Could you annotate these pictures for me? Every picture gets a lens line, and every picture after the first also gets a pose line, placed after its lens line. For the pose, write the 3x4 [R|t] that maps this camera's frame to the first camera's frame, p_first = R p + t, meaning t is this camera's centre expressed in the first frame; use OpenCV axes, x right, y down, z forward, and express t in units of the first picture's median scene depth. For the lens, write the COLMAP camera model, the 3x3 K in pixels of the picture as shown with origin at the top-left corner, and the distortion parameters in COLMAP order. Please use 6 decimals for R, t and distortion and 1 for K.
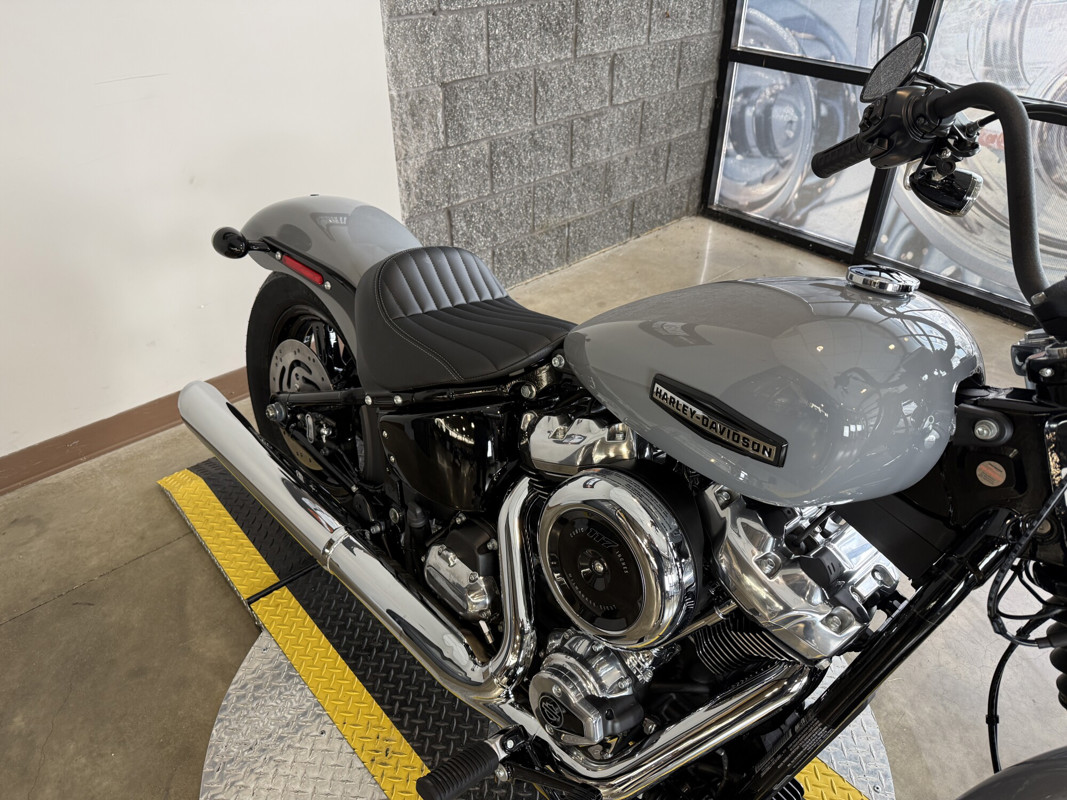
lens RADIAL K [[771.0, 0, 536.7], [0, 771.0, 403.3], [0, 0, 1]] dist [0.002892, -0.006658]
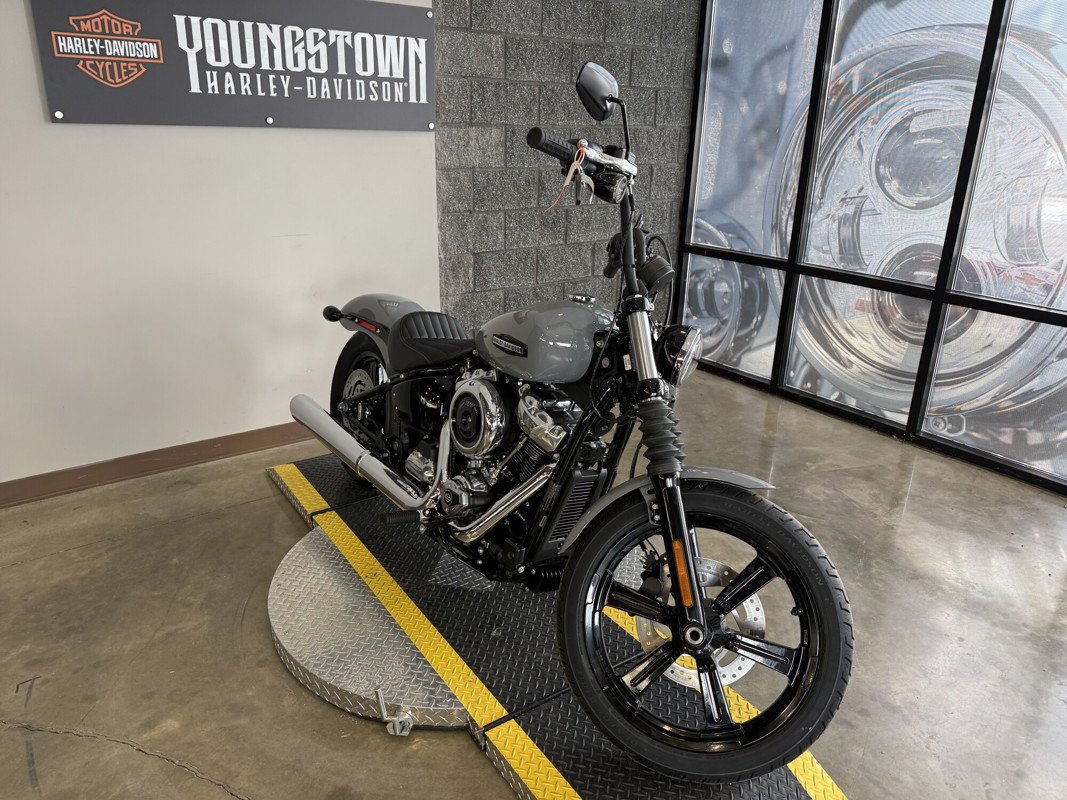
lens RADIAL K [[754.2, 0, 538.6], [0, 754.2, 400.8], [0, 0, 1]] dist [0.141594, -0.257977]
pose [[0.992887, 0.052110, -0.107054, 0.165153], [-0.077146, 0.966428, -0.245081, 0.217904], [0.090689, 0.251596, 0.963574, -0.364395]]
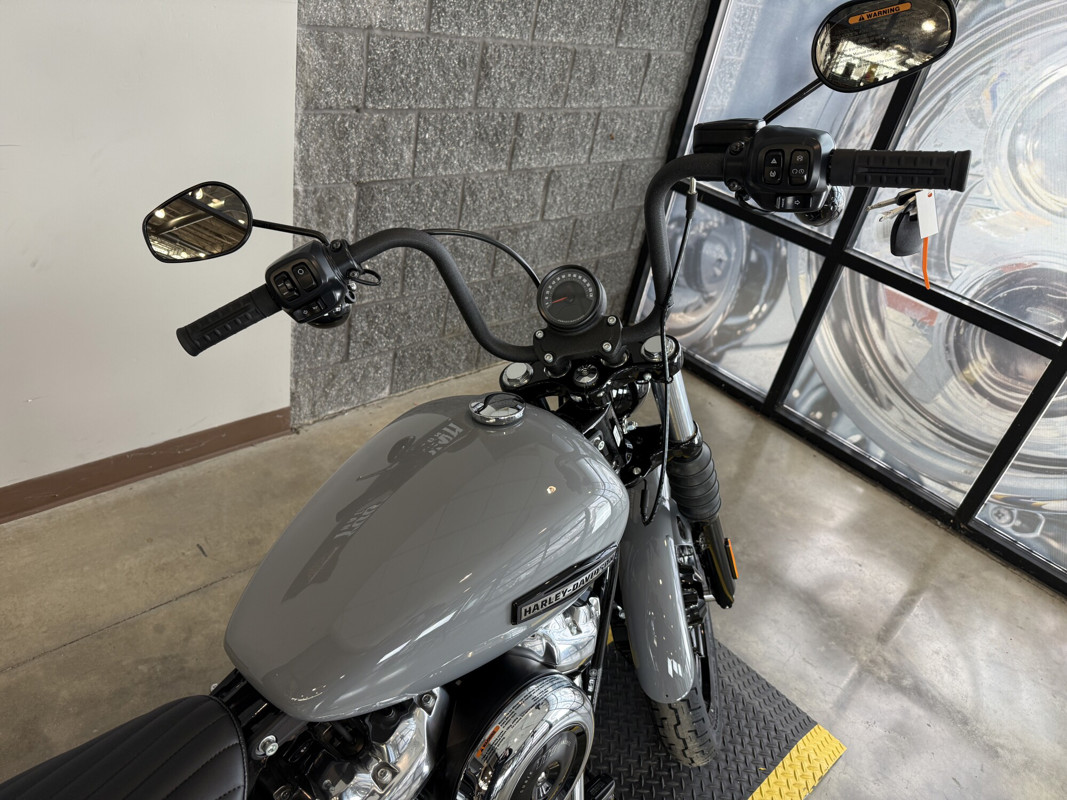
lens RADIAL K [[758.3, 0, 538.1], [0, 758.3, 400.4], [0, 0, 1]] dist [0.090126, -0.141460]
pose [[0.983723, 0.141803, 0.110368, 0.019702], [-0.137018, 0.989314, -0.049835, -0.119355], [-0.116255, 0.033901, 0.992641, 0.069522]]
